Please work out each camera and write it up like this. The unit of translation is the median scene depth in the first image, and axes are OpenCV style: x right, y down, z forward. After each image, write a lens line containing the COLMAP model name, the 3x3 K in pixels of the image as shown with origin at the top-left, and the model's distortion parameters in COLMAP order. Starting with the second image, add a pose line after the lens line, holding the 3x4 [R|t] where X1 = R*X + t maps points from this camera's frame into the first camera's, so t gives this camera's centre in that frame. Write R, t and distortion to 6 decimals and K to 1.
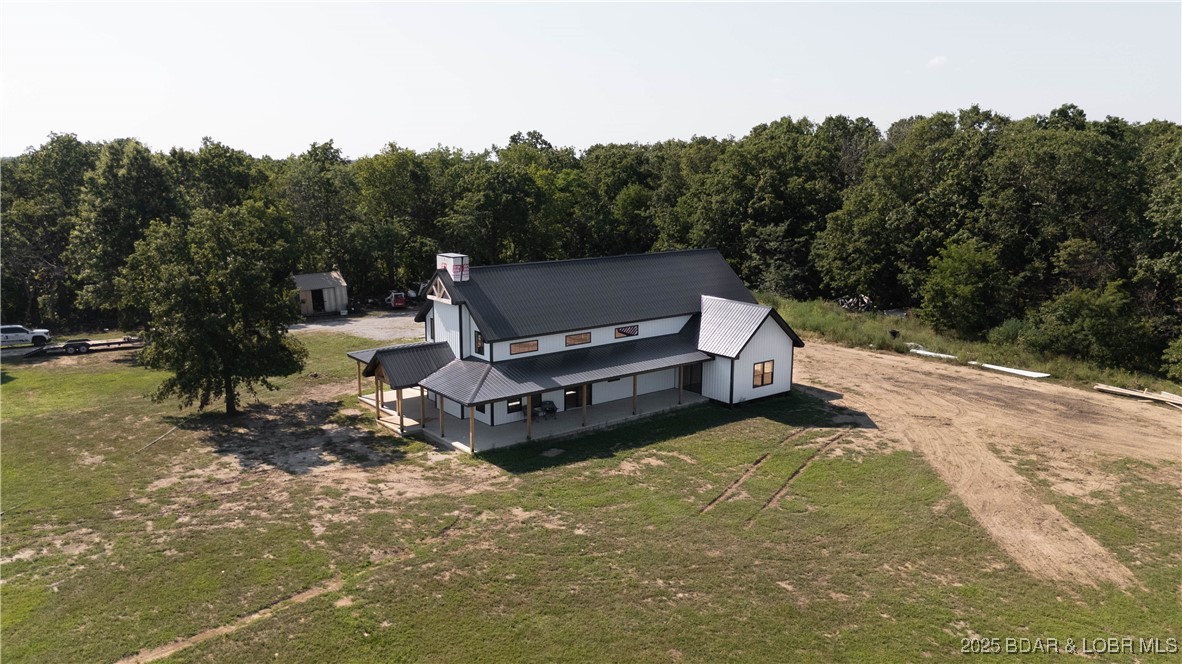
lens RADIAL K [[883.9, 0, 591.0], [0, 883.9, 332.0], [0, 0, 1]] dist [0.064433, -0.072146]
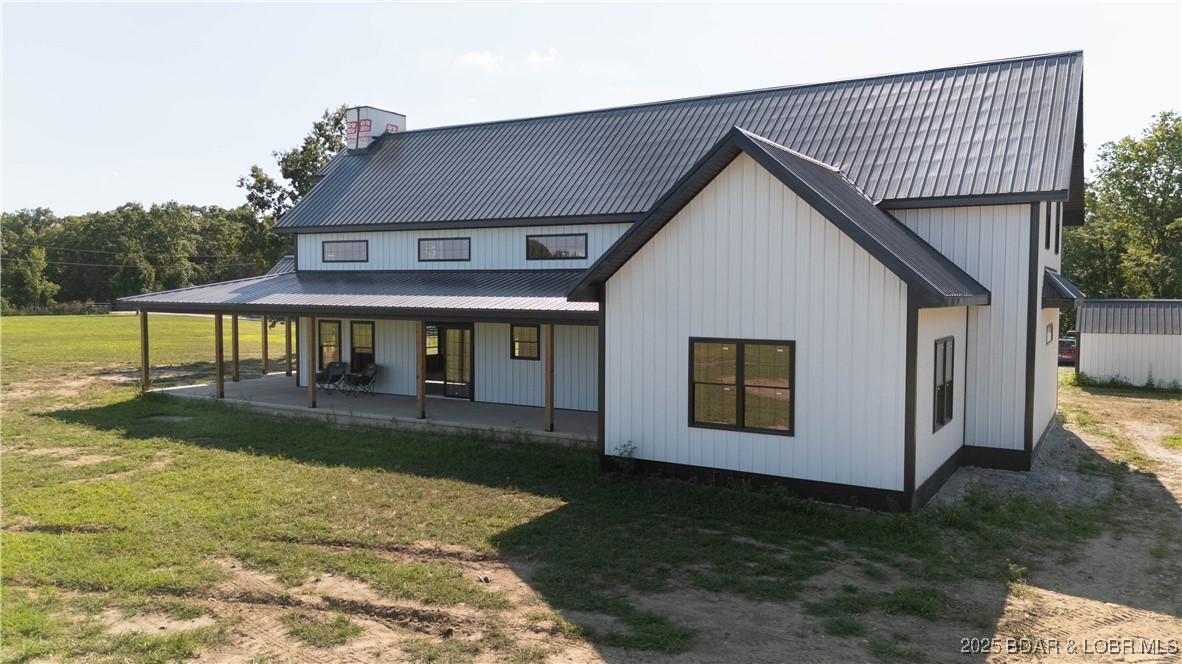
lens RADIAL K [[883.9, 0, 591.0], [0, 883.9, 332.0], [0, 0, 1]] dist [0.064433, -0.072146]
pose [[0.353329, 0.042536, -0.934532, 0.481151], [-0.179586, 0.983470, -0.023135, 0.050901], [0.918100, 0.176003, 0.355127, 0.953390]]
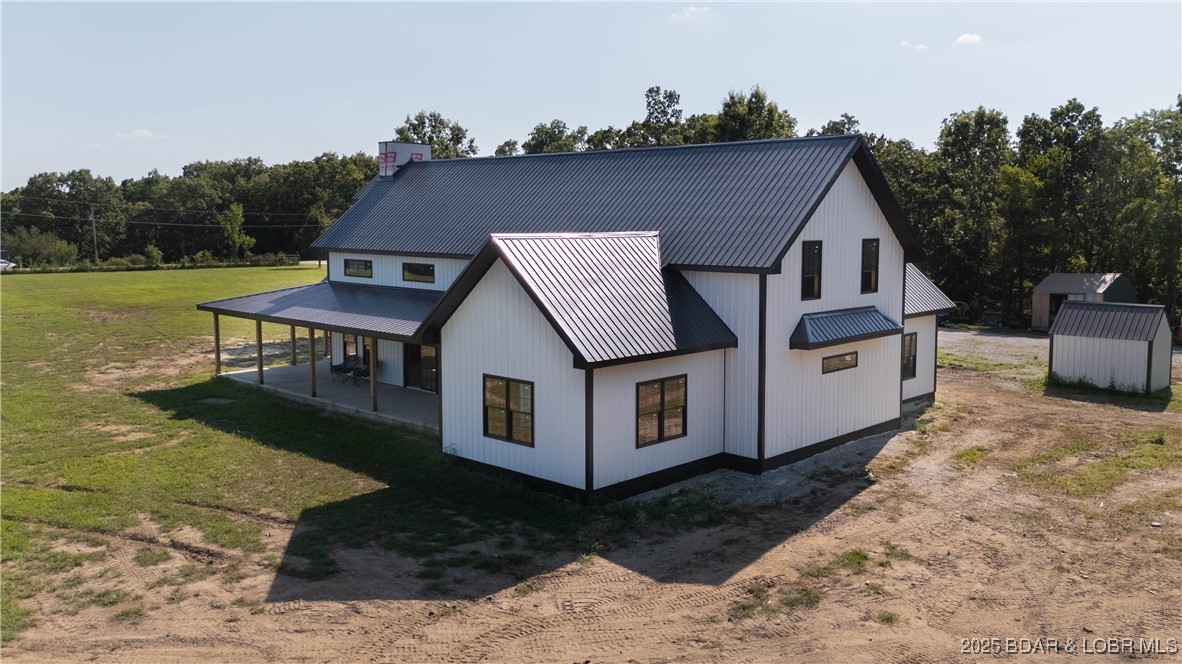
lens RADIAL K [[973.2, 0, 650.9], [0, 973.2, 308.9], [0, 0, 1]] dist [0.066412, -0.077525]
pose [[0.170423, 0.087429, -0.981485, 0.691586], [-0.188847, 0.980490, 0.054549, -0.034883], [0.967105, 0.176054, 0.183609, 1.082825]]
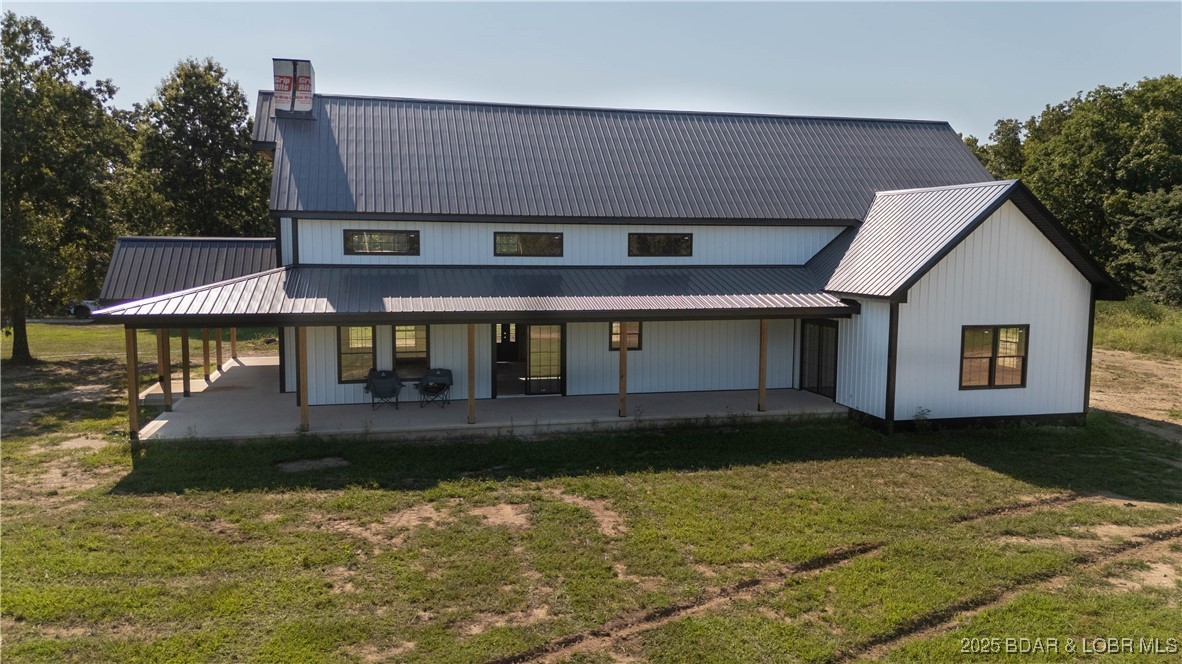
lens RADIAL K [[883.9, 0, 591.0], [0, 883.9, 332.0], [0, 0, 1]] dist [0.064433, -0.072146]
pose [[0.910255, 0.043406, -0.411766, 0.215962], [-0.081084, 0.993921, -0.074471, 0.089227], [0.406030, 0.101175, 0.908242, 0.627886]]
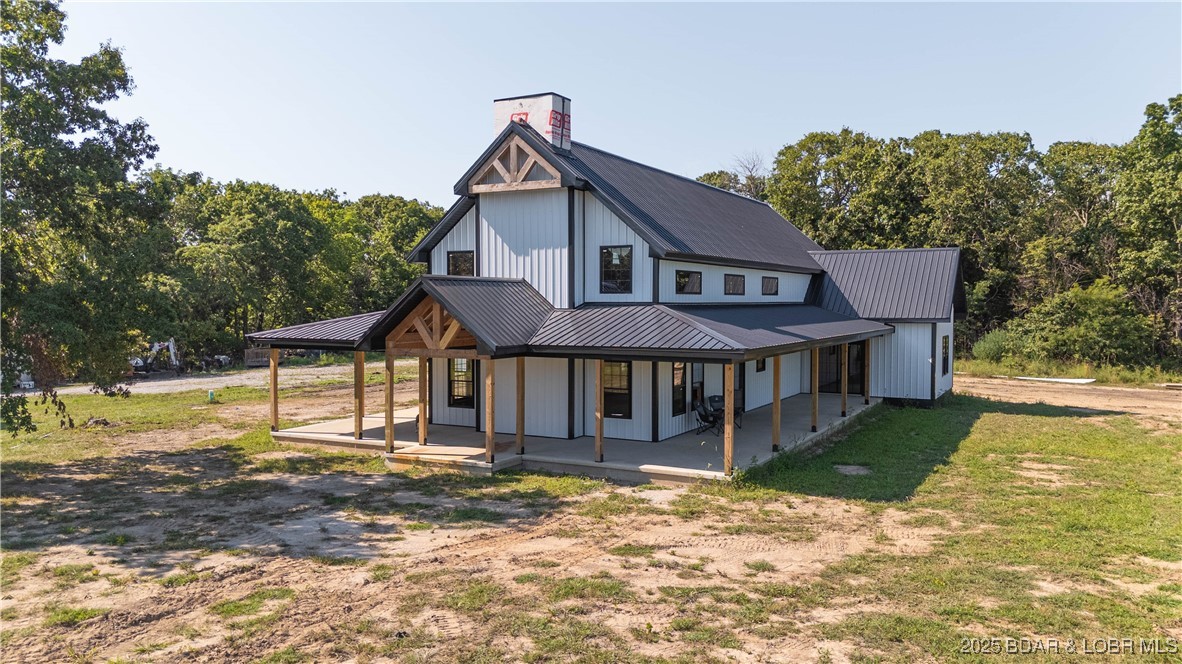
lens RADIAL K [[883.9, 0, 591.0], [0, 883.9, 332.0], [0, 0, 1]] dist [0.064433, -0.072146]
pose [[0.919527, -0.019992, 0.392518, -0.323255], [0.079354, 0.987581, -0.135598, 0.108632], [-0.384933, 0.155834, 0.909694, 0.570077]]
